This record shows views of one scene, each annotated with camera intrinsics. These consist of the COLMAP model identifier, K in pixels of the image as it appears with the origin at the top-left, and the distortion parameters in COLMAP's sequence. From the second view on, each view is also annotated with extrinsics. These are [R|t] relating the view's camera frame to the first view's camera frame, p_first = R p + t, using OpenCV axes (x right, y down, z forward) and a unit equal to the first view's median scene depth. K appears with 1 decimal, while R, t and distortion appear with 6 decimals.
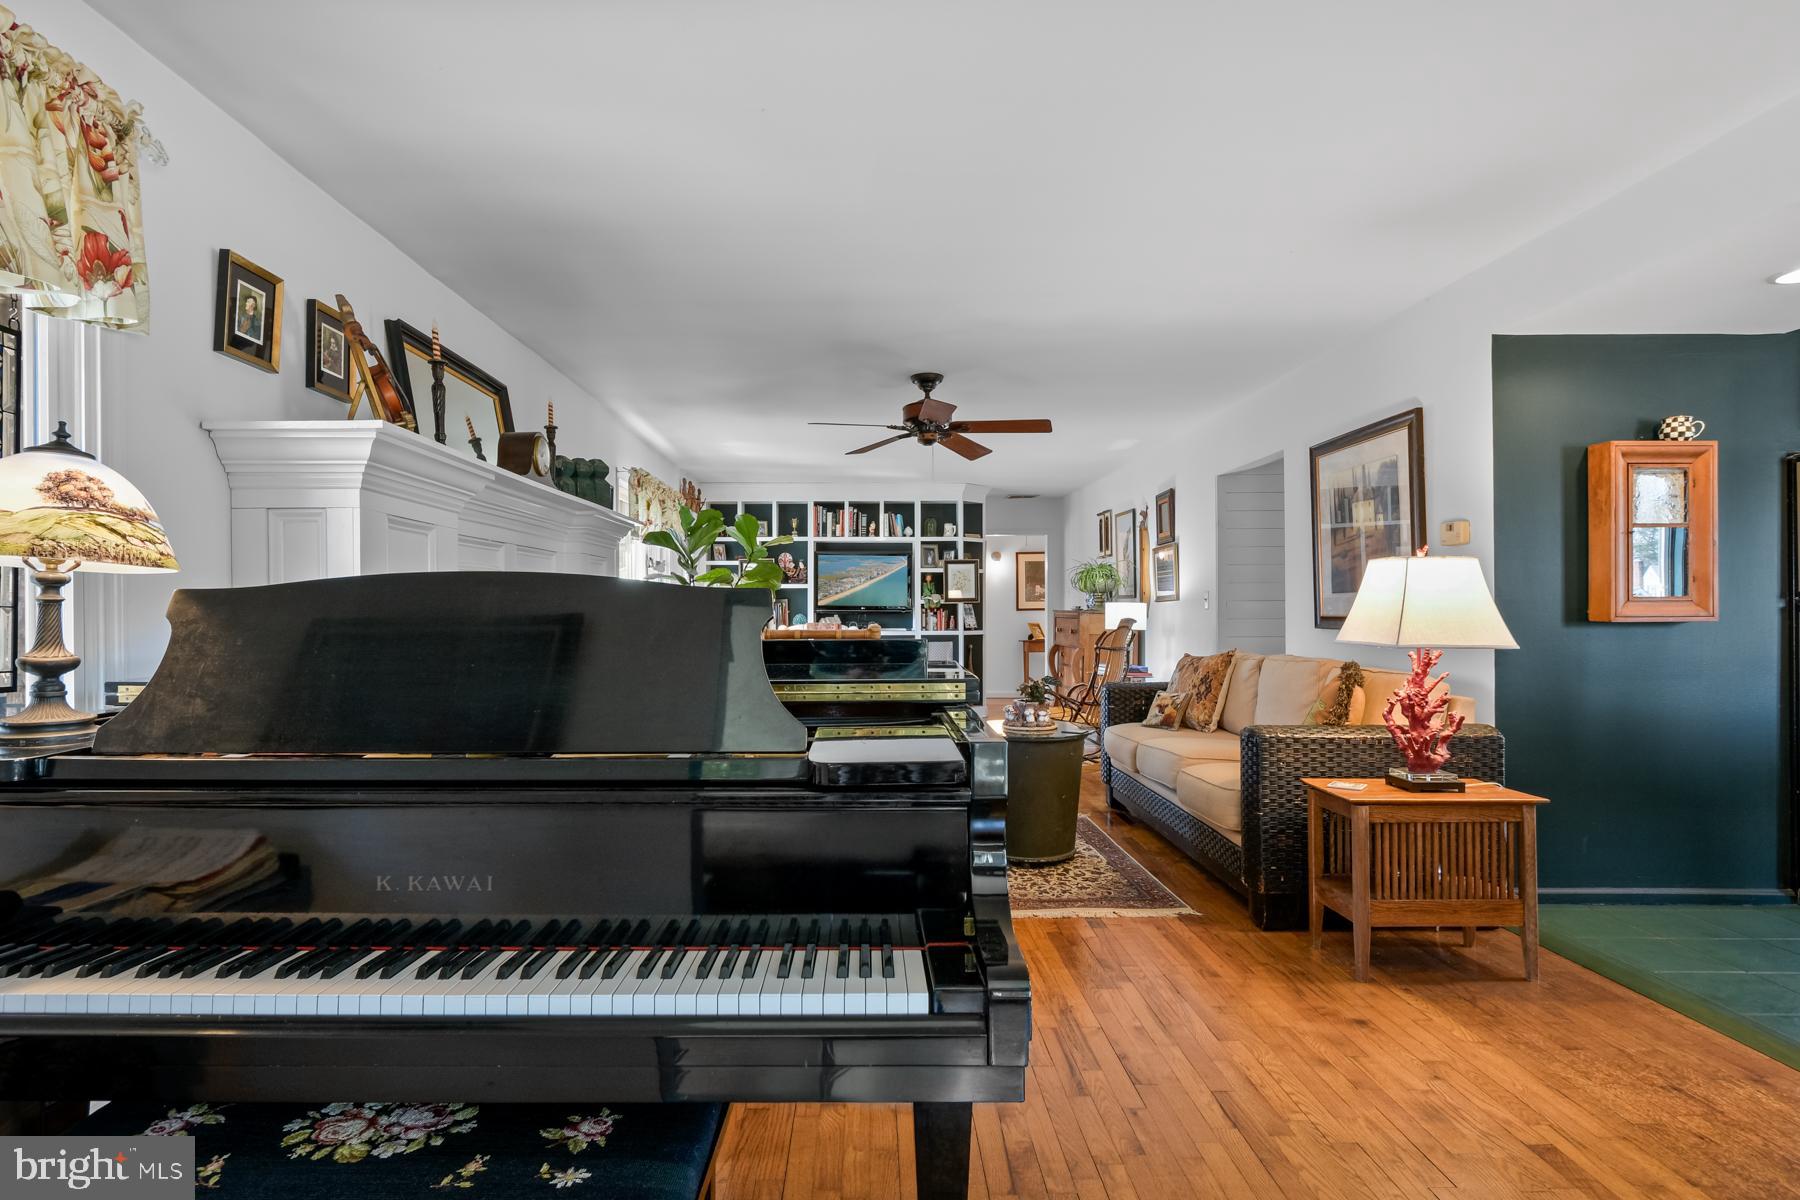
lens RADIAL K [[955.1, 0, 857.6], [0, 955.1, 540.4], [0, 0, 1]] dist [0.000506, 0.000037]
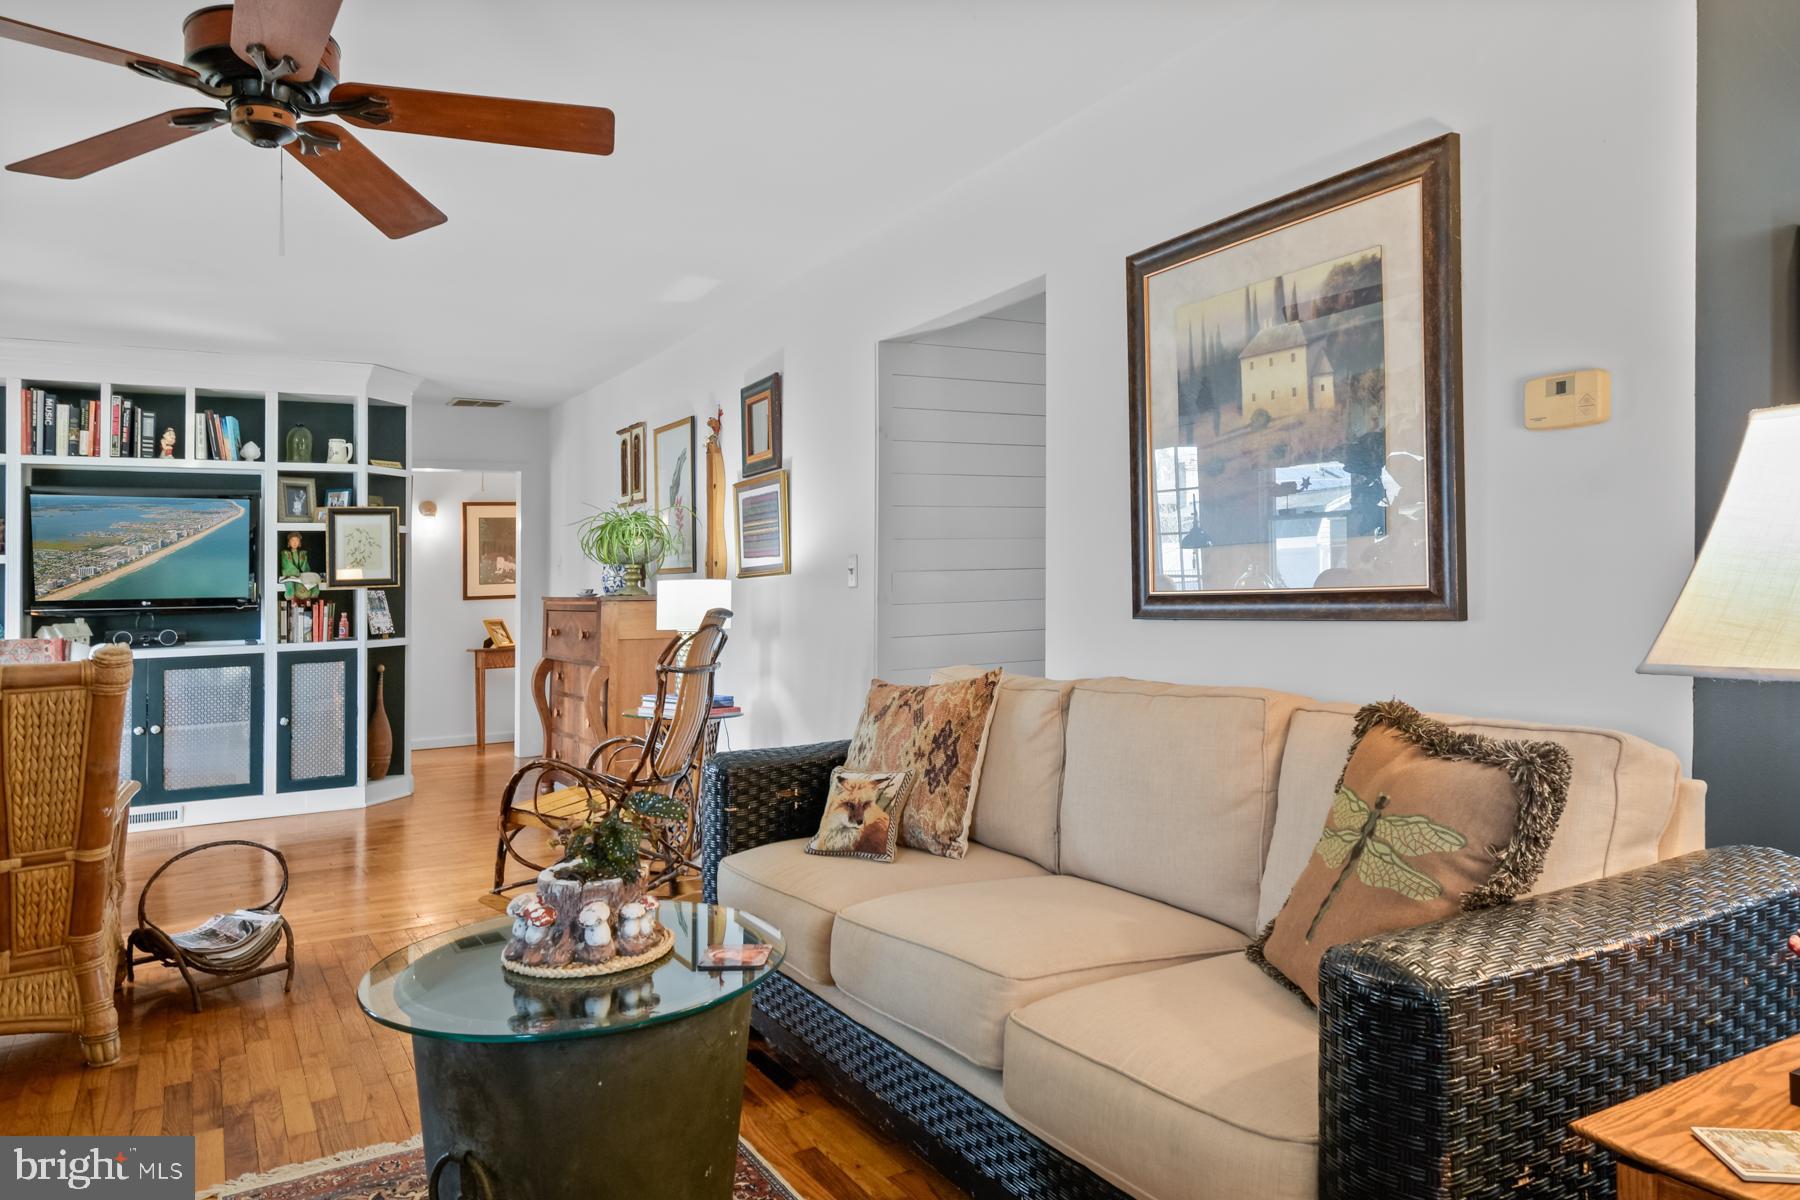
lens RADIAL K [[1201.1, 0, 896.4], [0, 1201.1, 534.7], [0, 0, 1]] dist [0.000311, 0.005883]
pose [[0.864718, 0.001650, 0.502254, 0.029350], [-0.012255, 0.999766, 0.017814, 0.020067], [-0.502107, -0.021560, 0.864536, 0.272355]]
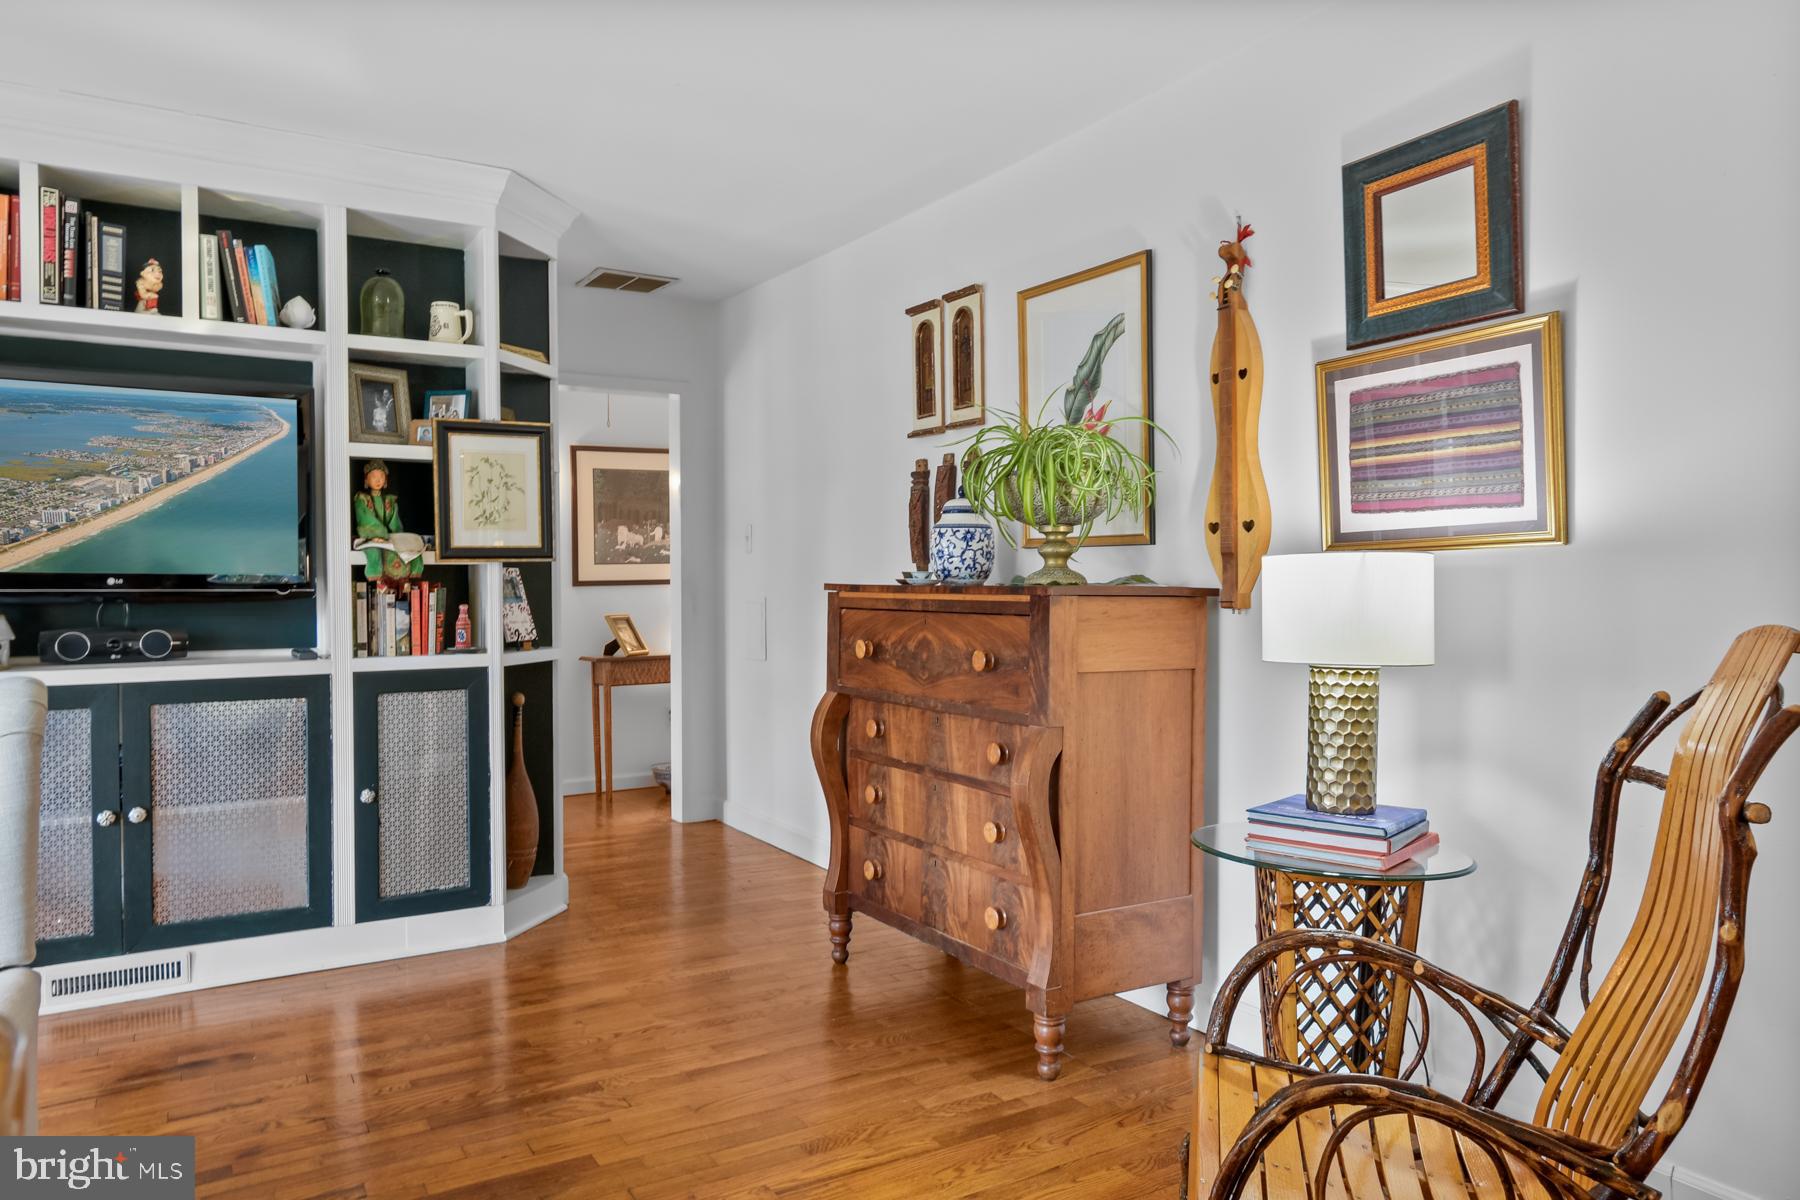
lens RADIAL K [[1201.1, 0, 893.3], [0, 1201.1, 603.0], [0, 0, 1]] dist [0.000311, 0.005883]
pose [[0.854057, -0.013257, 0.520011, 0.017169], [-0.032928, 0.996293, 0.079479, 0.043402], [-0.519137, -0.085002, 0.850454, 0.603524]]
